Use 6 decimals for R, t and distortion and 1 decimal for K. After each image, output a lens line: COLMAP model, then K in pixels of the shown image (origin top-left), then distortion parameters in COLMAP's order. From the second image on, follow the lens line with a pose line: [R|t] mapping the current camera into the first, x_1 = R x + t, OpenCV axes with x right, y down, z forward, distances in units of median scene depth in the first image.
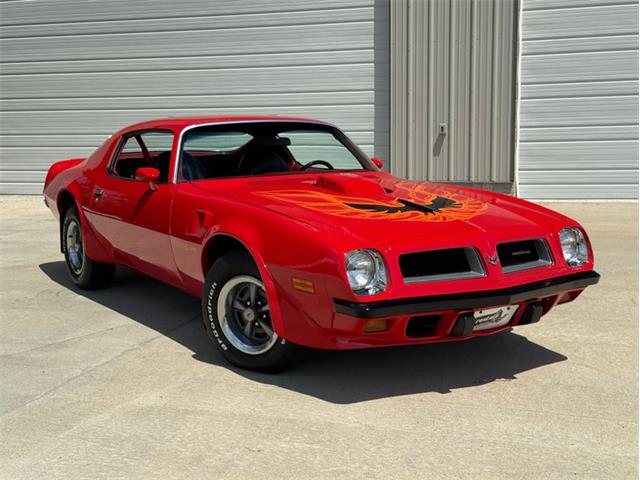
lens RADIAL K [[1105.5, 0, 344.5], [0, 1105.5, 273.8], [0, 0, 1]] dist [0.174537, -0.074086]
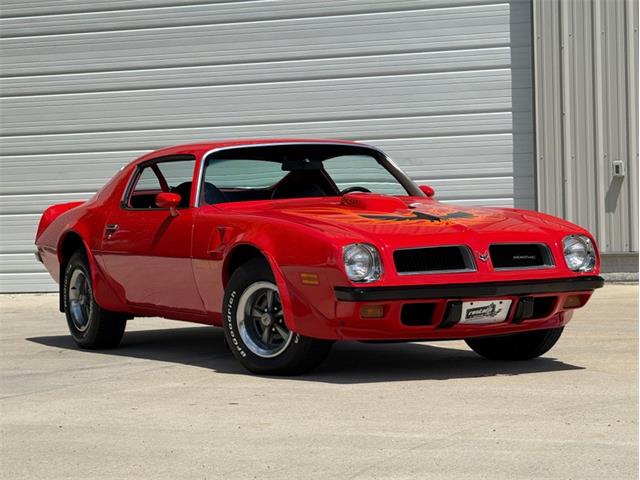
lens RADIAL K [[2335.4, 0, 319.9], [0, 2335.4, 225.7], [0, 0, 1]] dist [0.121409, 2.126584]
pose [[0.995314, -0.014739, -0.095569, 0.171594], [0.003480, 0.993135, -0.116926, 0.200264], [0.096637, 0.116046, 0.988532, -1.153983]]
